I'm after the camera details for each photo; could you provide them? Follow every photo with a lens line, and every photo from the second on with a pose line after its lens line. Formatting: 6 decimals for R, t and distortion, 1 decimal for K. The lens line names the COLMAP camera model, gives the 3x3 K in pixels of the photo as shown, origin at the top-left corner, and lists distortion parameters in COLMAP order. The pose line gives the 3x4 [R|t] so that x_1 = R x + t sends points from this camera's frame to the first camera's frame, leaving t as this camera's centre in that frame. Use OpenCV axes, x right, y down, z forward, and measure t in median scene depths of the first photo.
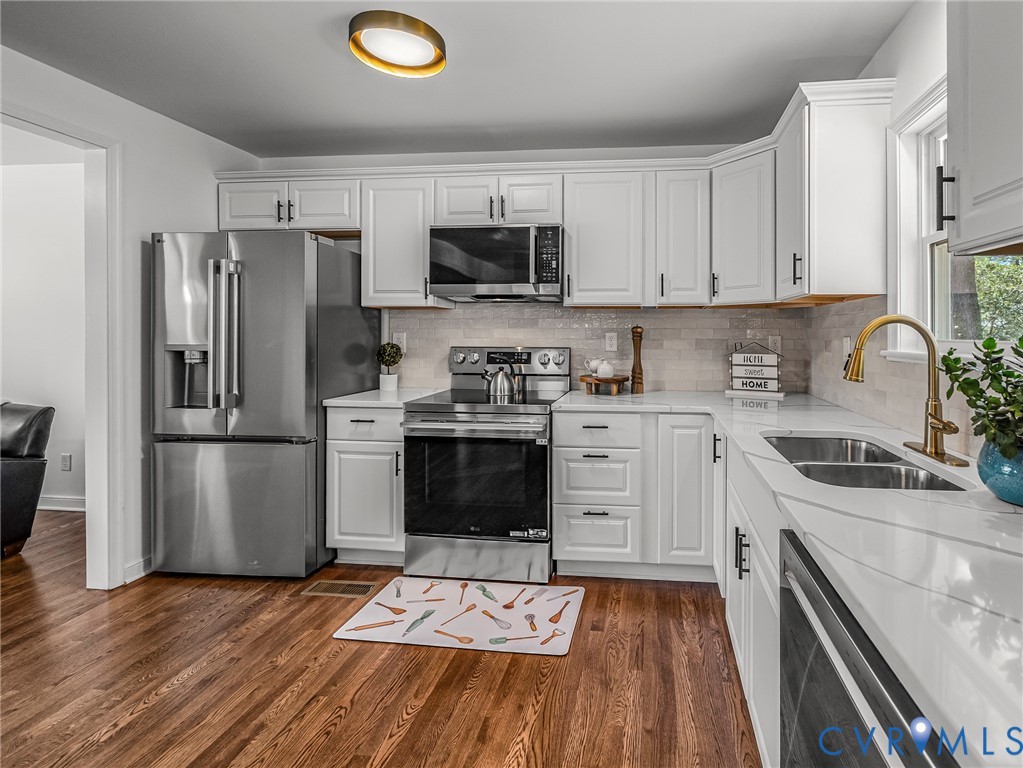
lens RADIAL K [[486.9, 0, 605.3], [0, 486.9, 335.2], [0, 0, 1]] dist [-0.000570, 0.001817]
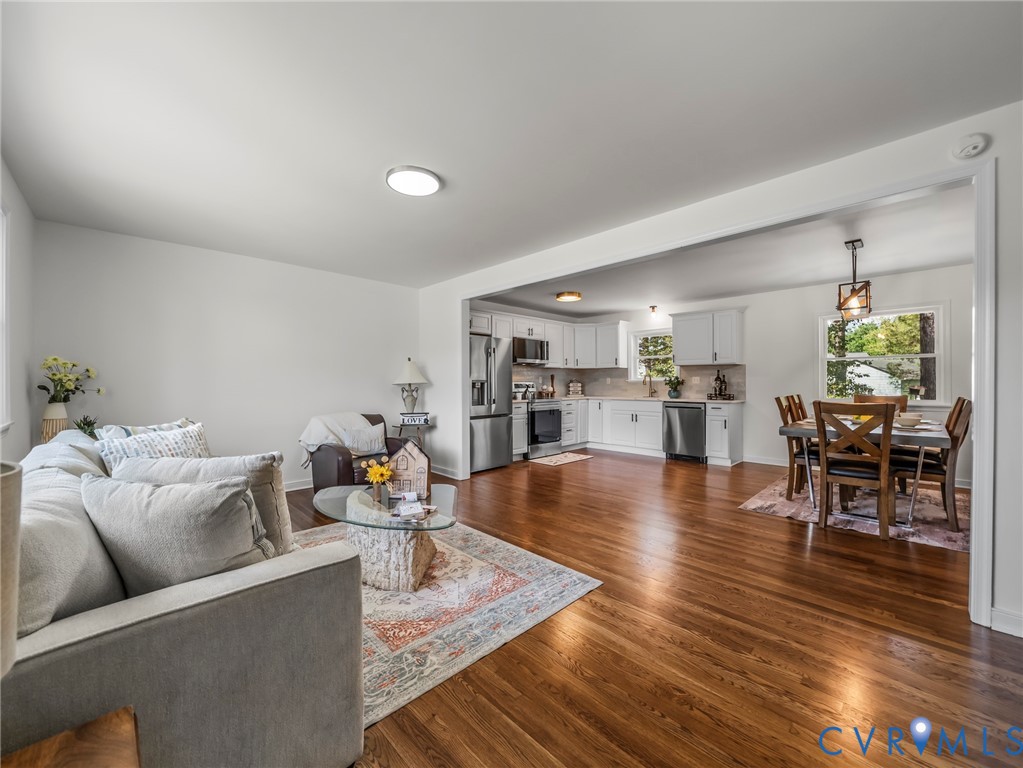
lens RADIAL K [[411.4, 0, 499.2], [0, 411.4, 382.2], [0, 0, 1]] dist [-0.003516, 0.000200]
pose [[0.652081, -0.003343, 0.758142, -2.244391], [0.006340, 0.999979, -0.001044, 0.031905], [-0.758122, 0.005488, 0.652089, -0.437025]]
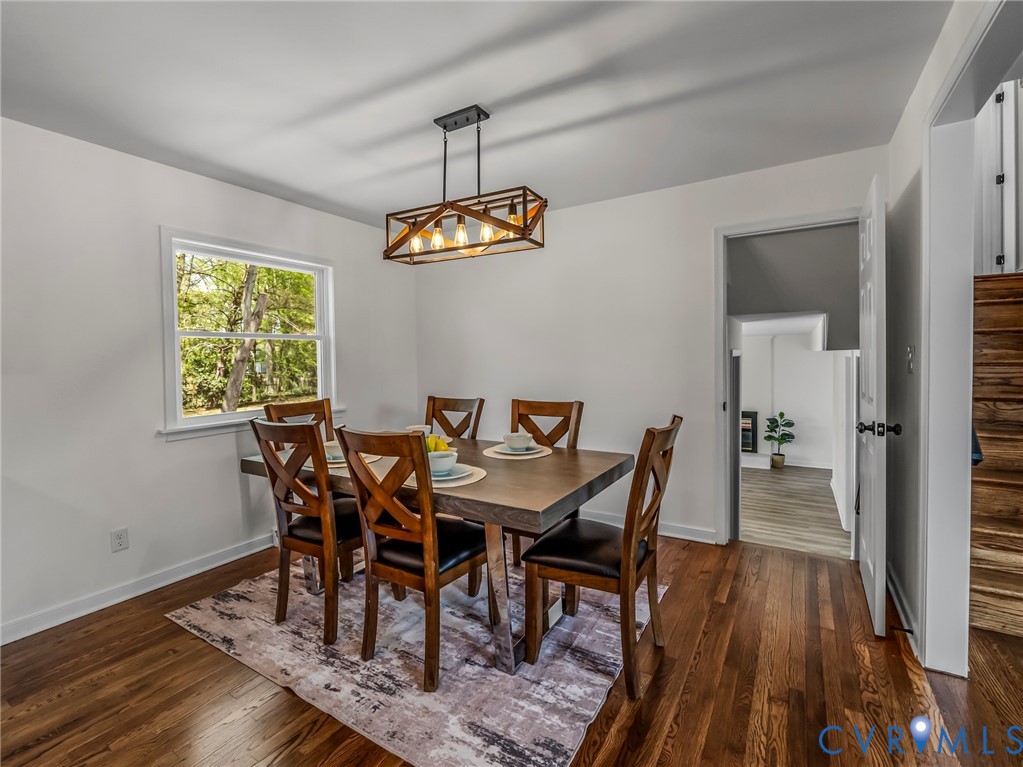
lens RADIAL K [[468.7, 0, 517.5], [0, 468.7, 369.0], [0, 0, 1]] dist [0.001715, -0.000198]
pose [[-0.901282, 0.003914, 0.433215, -0.797934], [0.017488, 0.999473, 0.027353, -0.006563], [-0.432880, 0.032229, -0.900875, 0.290891]]
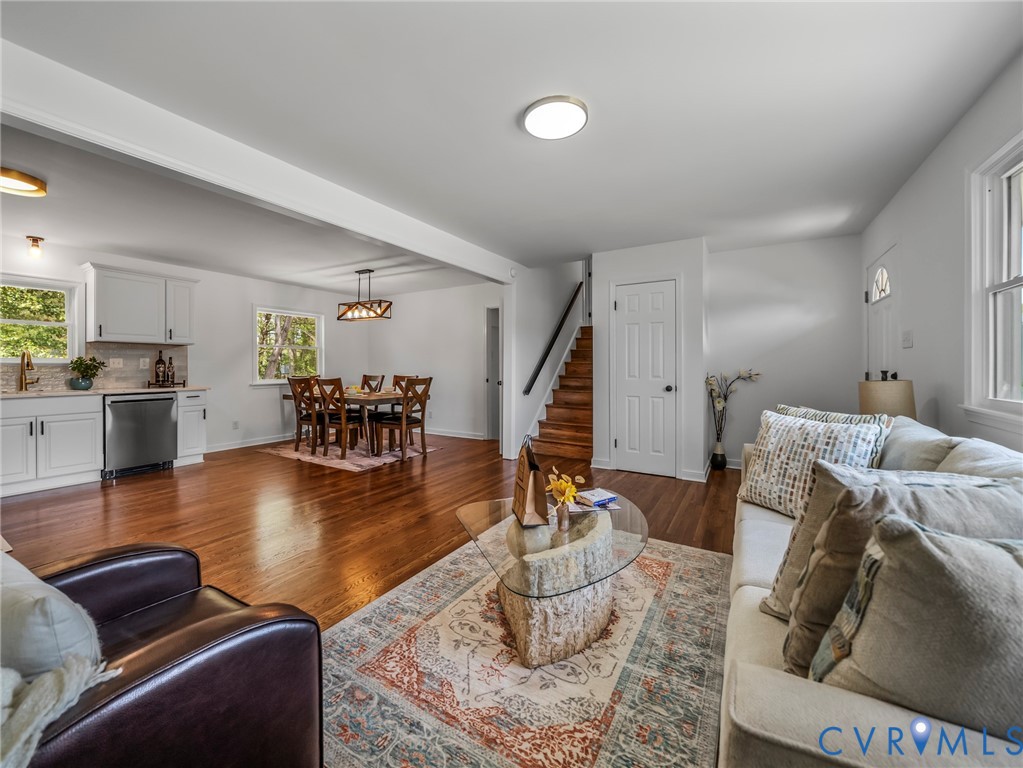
lens RADIAL K [[411.4, 0, 511.4], [0, 411.4, 366.9], [0, 0, 1]] dist [-0.003516, 0.000200]
pose [[-0.903610, -0.000260, 0.428356, -1.902940], [0.003248, 0.999967, 0.007457, 0.033626], [-0.428343, 0.008130, -0.903580, 1.124775]]
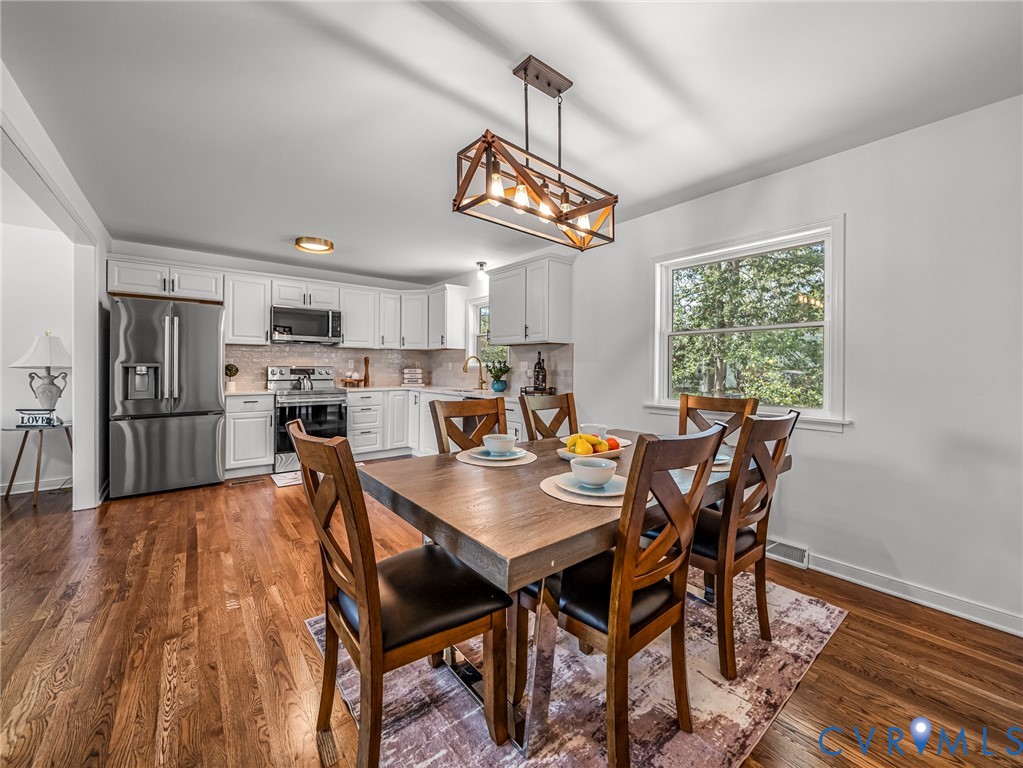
lens RADIAL K [[411.4, 0, 498.3], [0, 411.4, 369.2], [0, 0, 1]] dist [-0.003516, 0.000200]
pose [[0.730968, -0.001093, 0.682411, -0.865099], [-0.004172, 0.999973, 0.006070, 0.026532], [-0.682399, -0.007284, 0.730944, -0.895840]]
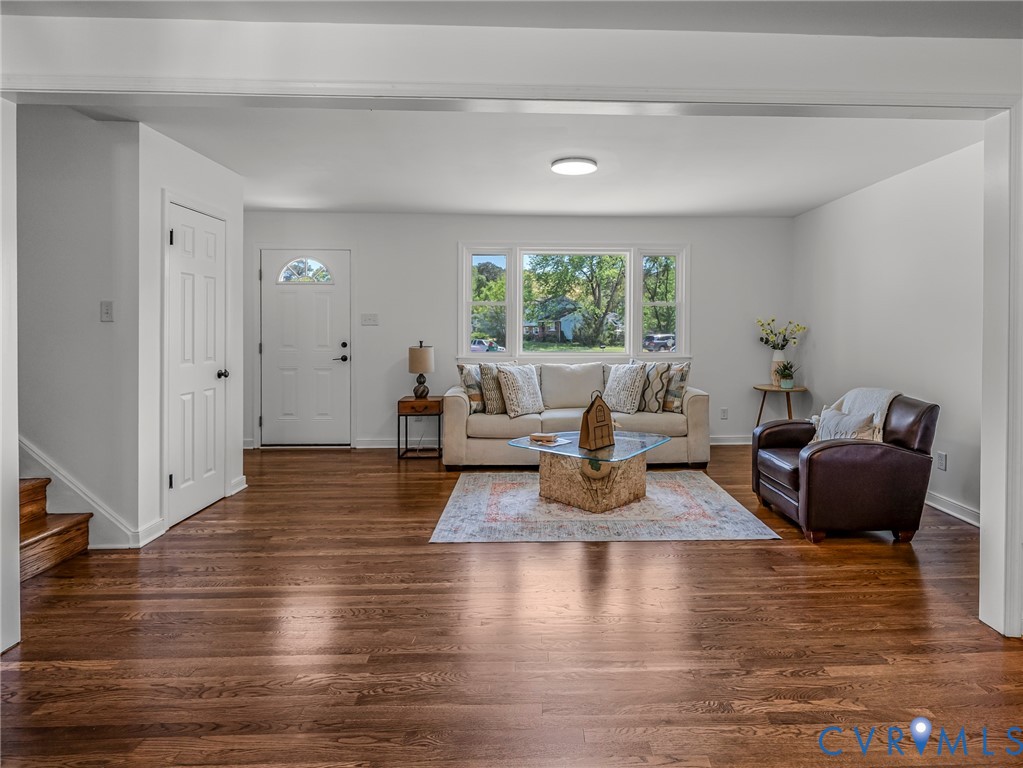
lens RADIAL K [[533.0, 0, 538.9], [0, 533.0, 331.0], [0, 0, 1]] dist [0.003096, 0.000697]
pose [[0.124819, 0.007257, -0.992153, -0.185769], [-0.006449, 0.999958, 0.006502, -0.002968], [0.992159, 0.005587, 0.124860, 0.079337]]
